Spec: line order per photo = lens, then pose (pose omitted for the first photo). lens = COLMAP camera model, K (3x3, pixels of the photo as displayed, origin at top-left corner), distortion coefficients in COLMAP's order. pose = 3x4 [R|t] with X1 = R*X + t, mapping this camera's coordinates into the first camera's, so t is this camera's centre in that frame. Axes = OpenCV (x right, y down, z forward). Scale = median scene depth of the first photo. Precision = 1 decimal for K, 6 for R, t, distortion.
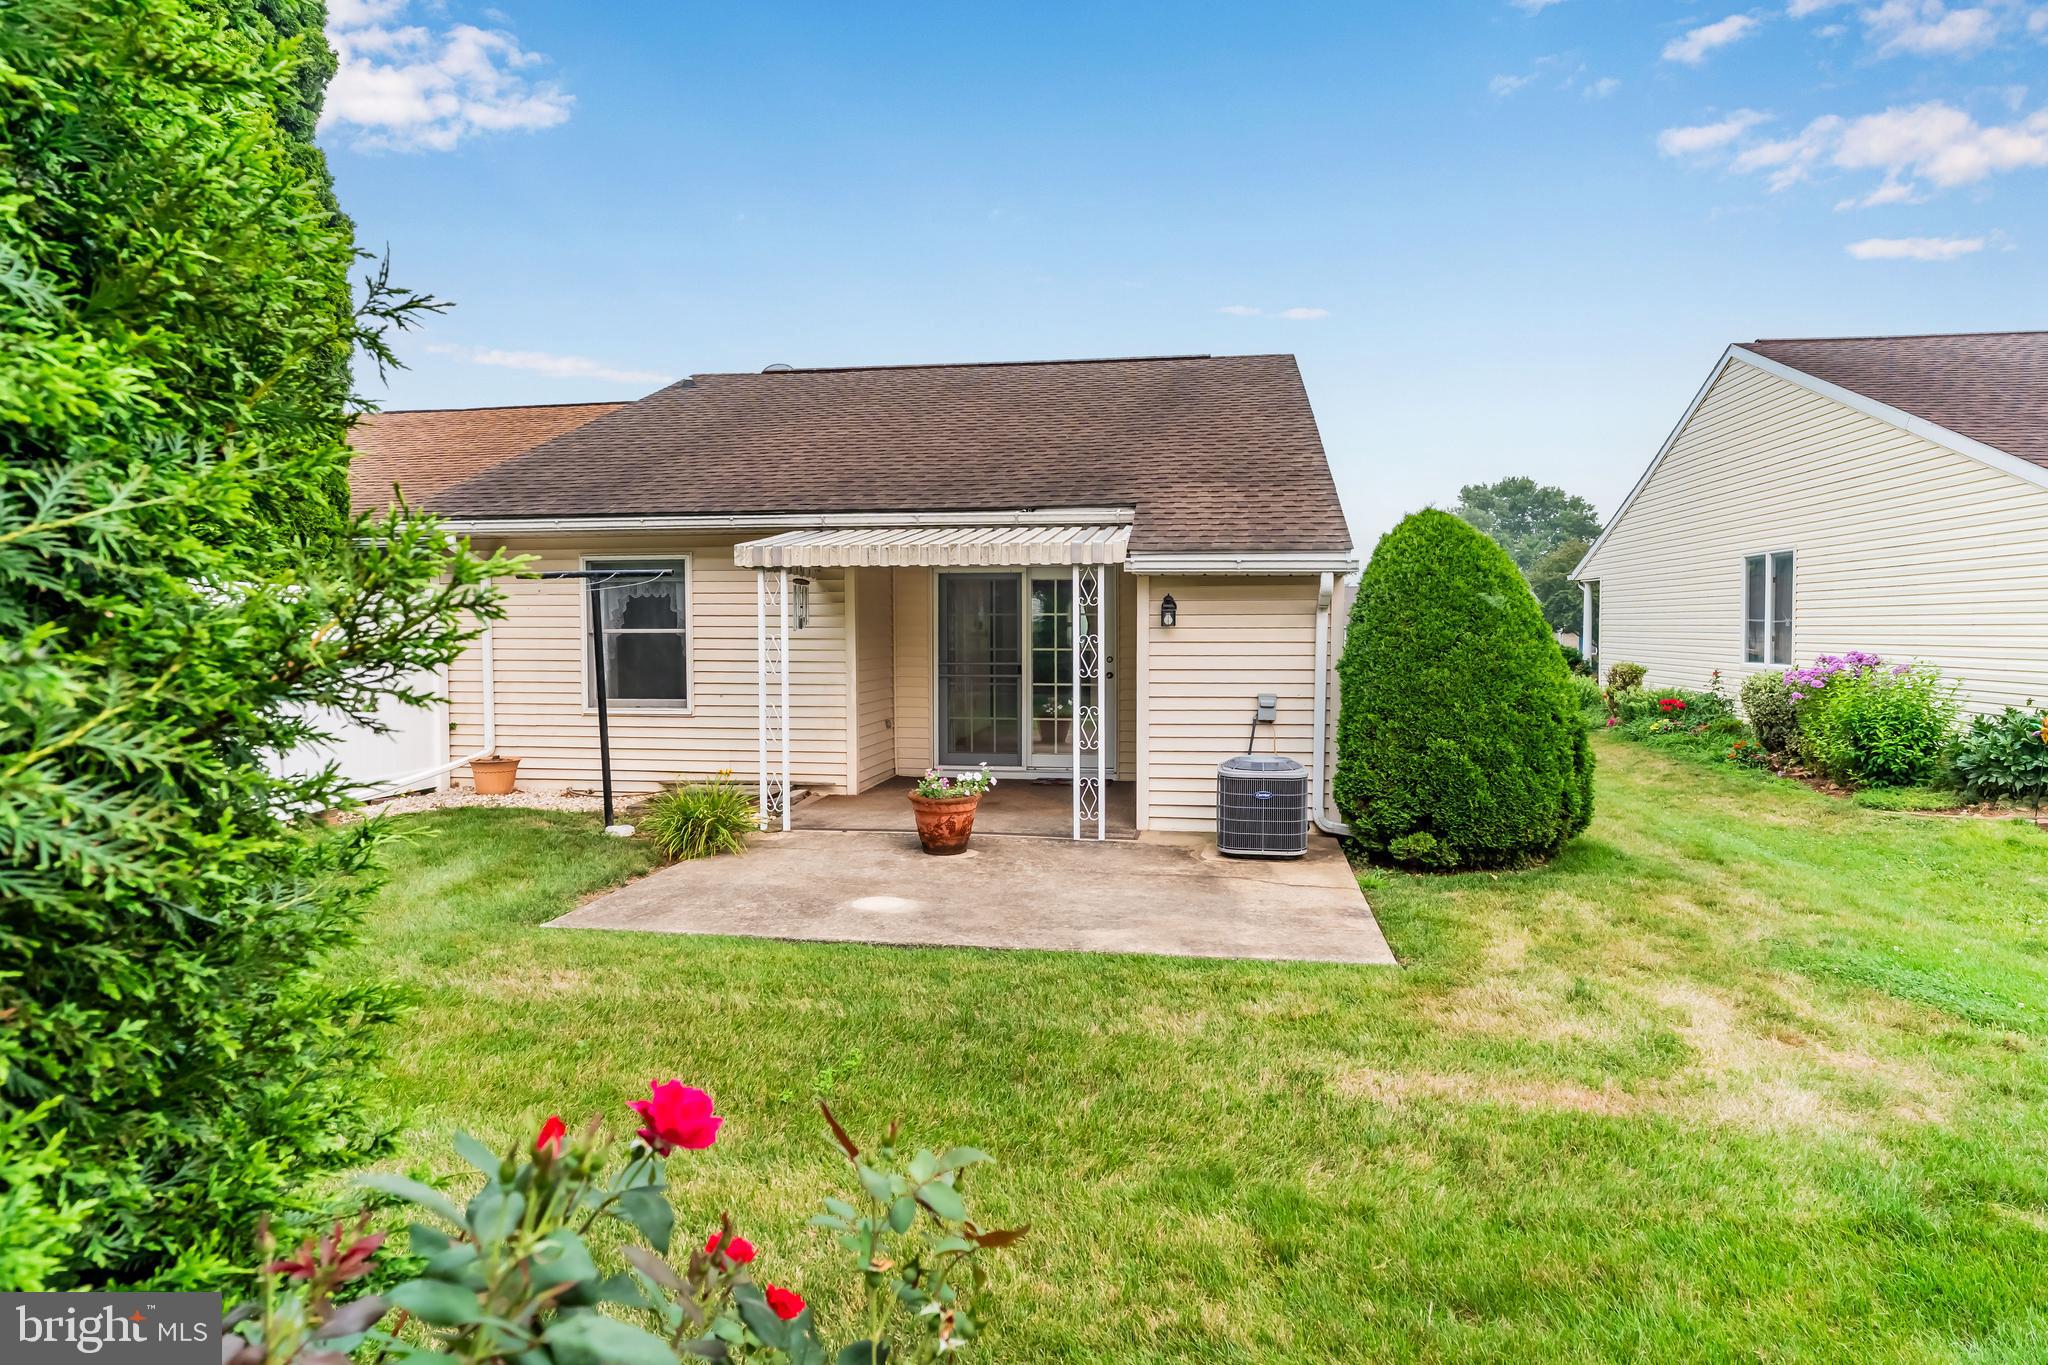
lens RADIAL K [[1123.0, 0, 1026.4], [0, 1123.0, 688.6], [0, 0, 1]] dist [-0.006938, -0.002364]
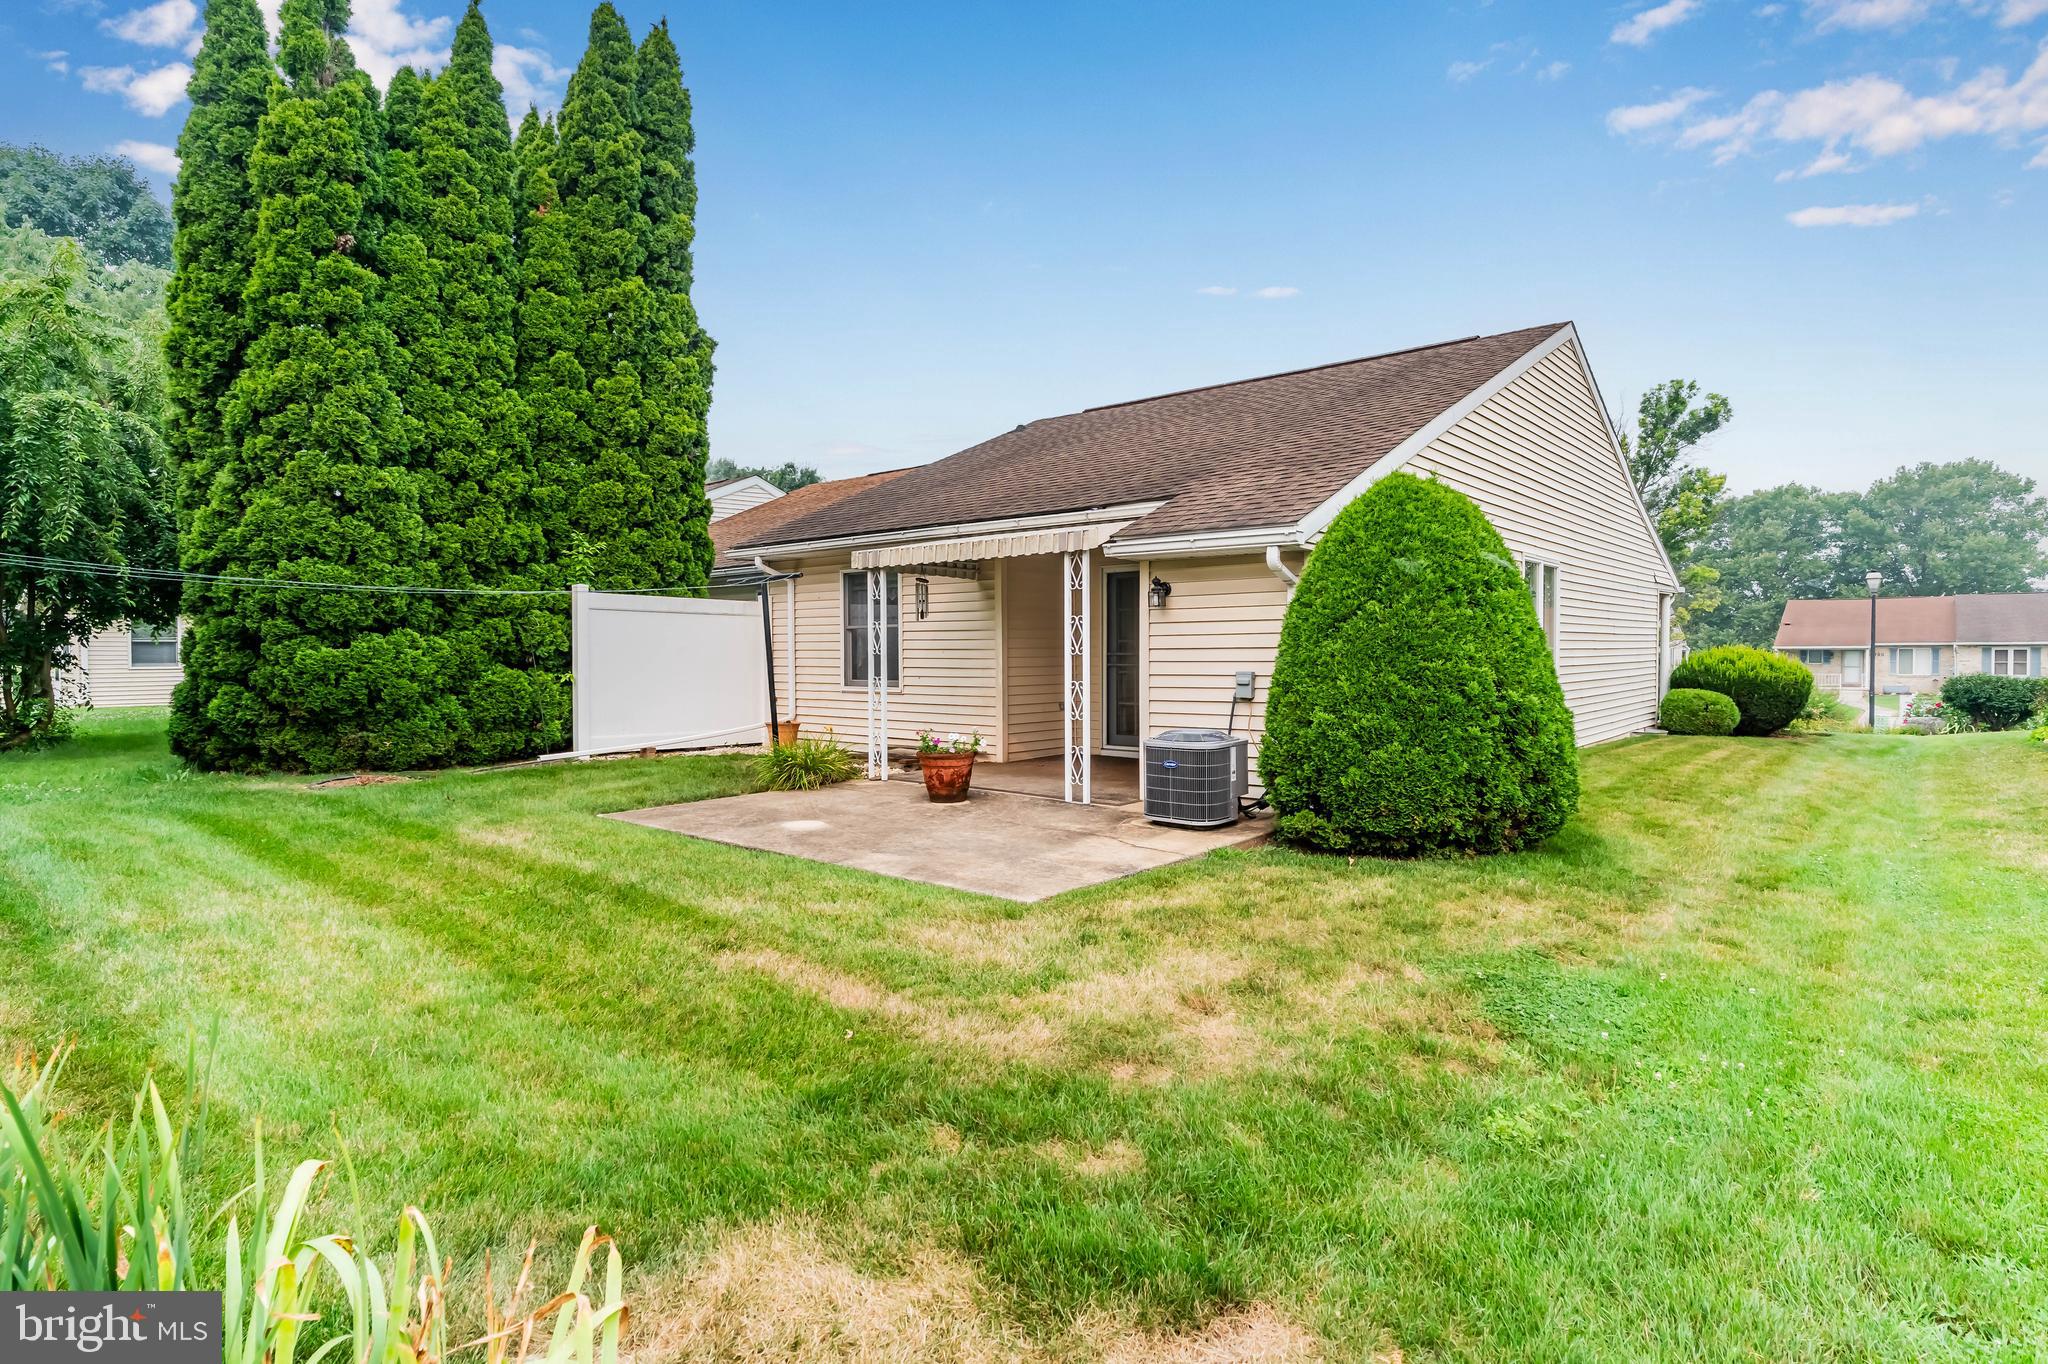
lens RADIAL K [[1051.0, 0, 1029.2], [0, 1051.0, 665.8], [0, 0, 1]] dist [-0.005584, 0.002922]
pose [[0.856245, 0.003949, -0.516556, 0.545940], [-0.023113, 0.999262, -0.030673, 0.033634], [0.516053, 0.038202, 0.855704, 0.092952]]
